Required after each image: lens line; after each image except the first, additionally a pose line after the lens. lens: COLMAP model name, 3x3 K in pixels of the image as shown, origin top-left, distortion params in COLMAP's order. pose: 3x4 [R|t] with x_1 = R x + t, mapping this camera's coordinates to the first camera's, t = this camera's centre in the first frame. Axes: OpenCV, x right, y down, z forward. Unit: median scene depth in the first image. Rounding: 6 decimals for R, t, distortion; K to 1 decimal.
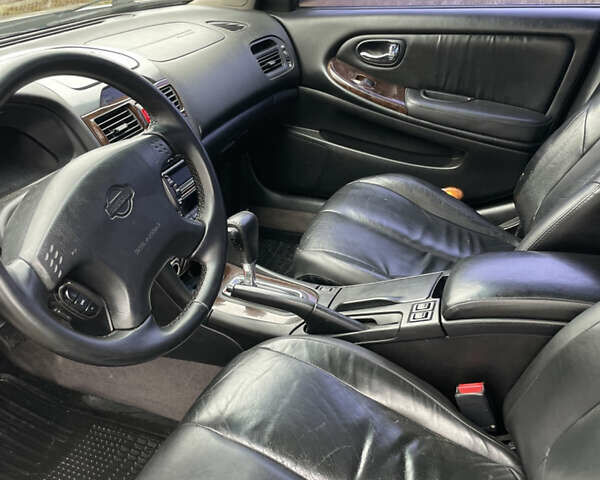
lens RADIAL K [[598.9, 0, 300.0], [0, 598.9, 240.0], [0, 0, 1]] dist [0.093576, -0.187502]
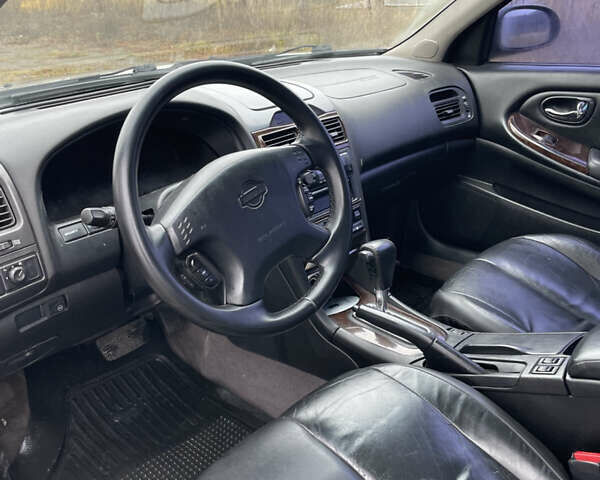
lens RADIAL K [[598.9, 0, 300.0], [0, 598.9, 240.0], [0, 0, 1]] dist [0.093576, -0.187502]
pose [[0.937347, 0.140136, -0.318970, 0.094151], [-0.173159, 0.981840, -0.077497, 0.055348], [0.302317, 0.127874, 0.944591, -0.018499]]
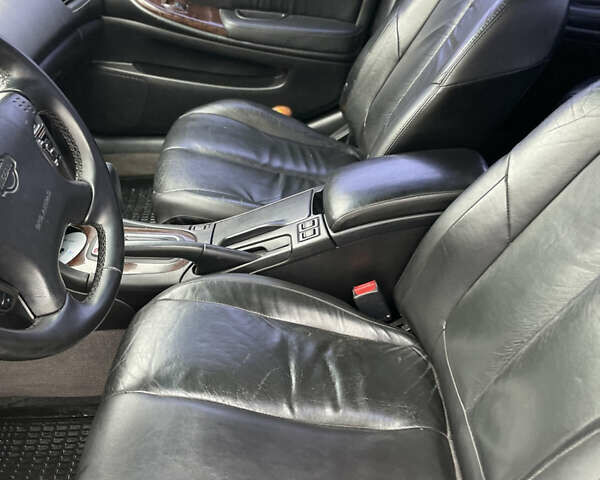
lens RADIAL K [[598.9, 0, 300.0], [0, 598.9, 240.0], [0, 0, 1]] dist [0.093576, -0.187502]
pose [[0.924949, -0.209427, 0.317191, -0.120362], [0.169089, 0.974107, 0.150085, -0.018672], [-0.340410, -0.085188, 0.936410, 0.019372]]
